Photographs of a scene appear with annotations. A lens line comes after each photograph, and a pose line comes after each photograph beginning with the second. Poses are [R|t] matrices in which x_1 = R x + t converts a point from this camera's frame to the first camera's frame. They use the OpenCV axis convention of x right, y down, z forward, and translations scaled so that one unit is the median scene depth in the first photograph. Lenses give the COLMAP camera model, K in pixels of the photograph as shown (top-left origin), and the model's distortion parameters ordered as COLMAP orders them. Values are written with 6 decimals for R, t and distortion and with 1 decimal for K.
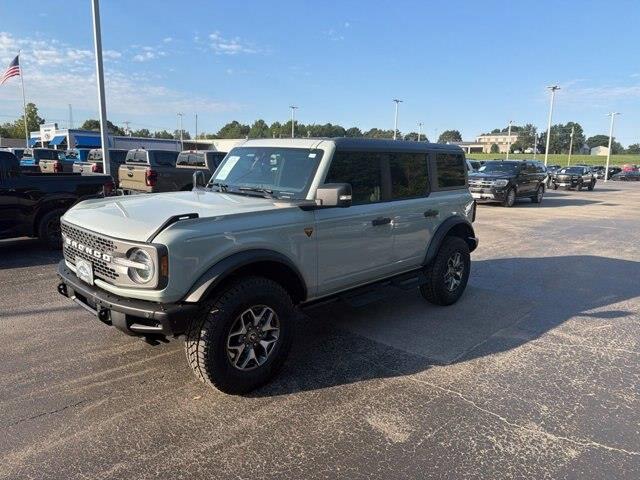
lens RADIAL K [[485.8, 0, 332.0], [0, 485.8, 257.0], [0, 0, 1]] dist [0.032674, -0.047547]
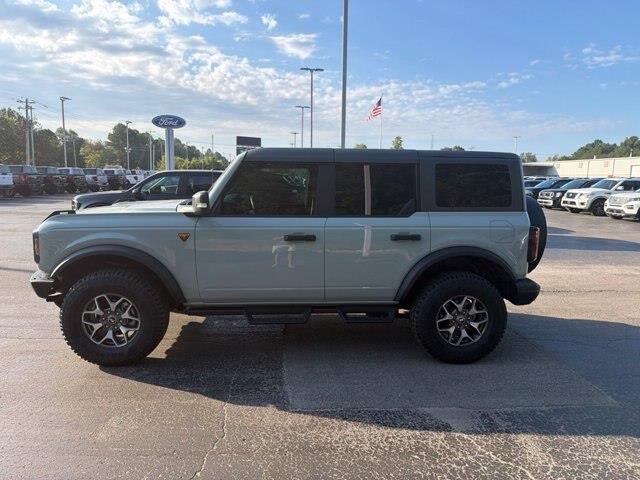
lens RADIAL K [[485.8, 0, 332.0], [0, 485.8, 257.0], [0, 0, 1]] dist [0.032674, -0.047547]
pose [[0.707155, 0.106984, -0.698918, 0.116383], [-0.142240, 0.989803, 0.007594, -0.007965], [0.692604, 0.094044, 0.715162, 0.059160]]
